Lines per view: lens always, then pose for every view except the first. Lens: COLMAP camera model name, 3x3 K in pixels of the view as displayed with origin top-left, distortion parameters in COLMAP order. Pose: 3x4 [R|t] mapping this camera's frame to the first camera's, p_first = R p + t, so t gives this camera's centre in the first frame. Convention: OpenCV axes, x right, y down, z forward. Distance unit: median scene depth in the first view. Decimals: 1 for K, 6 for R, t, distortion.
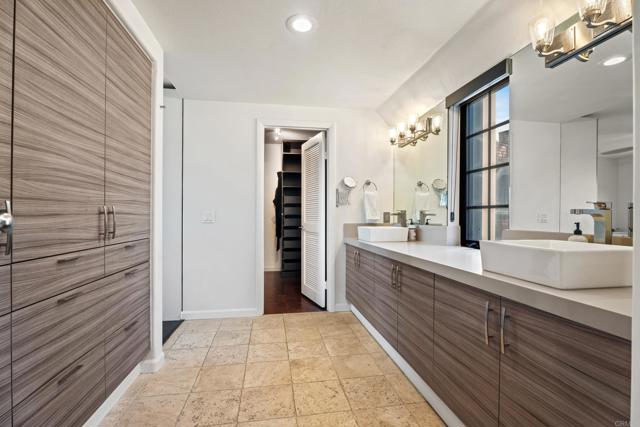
lens RADIAL K [[296.5, 0, 320.0], [0, 296.5, 213.5], [0, 0, 1]] dist [-0.001196, -0.000133]
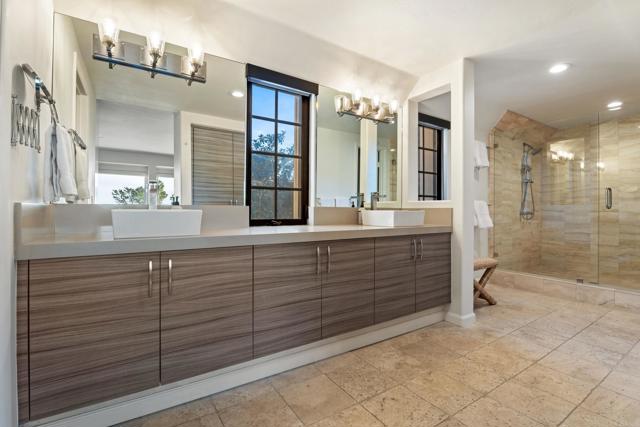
lens RADIAL K [[296.5, 0, 320.0], [0, 296.5, 213.5], [0, 0, 1]] dist [-0.001196, -0.000133]
pose [[-0.401538, -0.008247, 0.915805, -0.658561], [-0.006052, 0.999962, 0.006351, 0.075309], [-0.915823, -0.002993, -0.401572, 1.559673]]
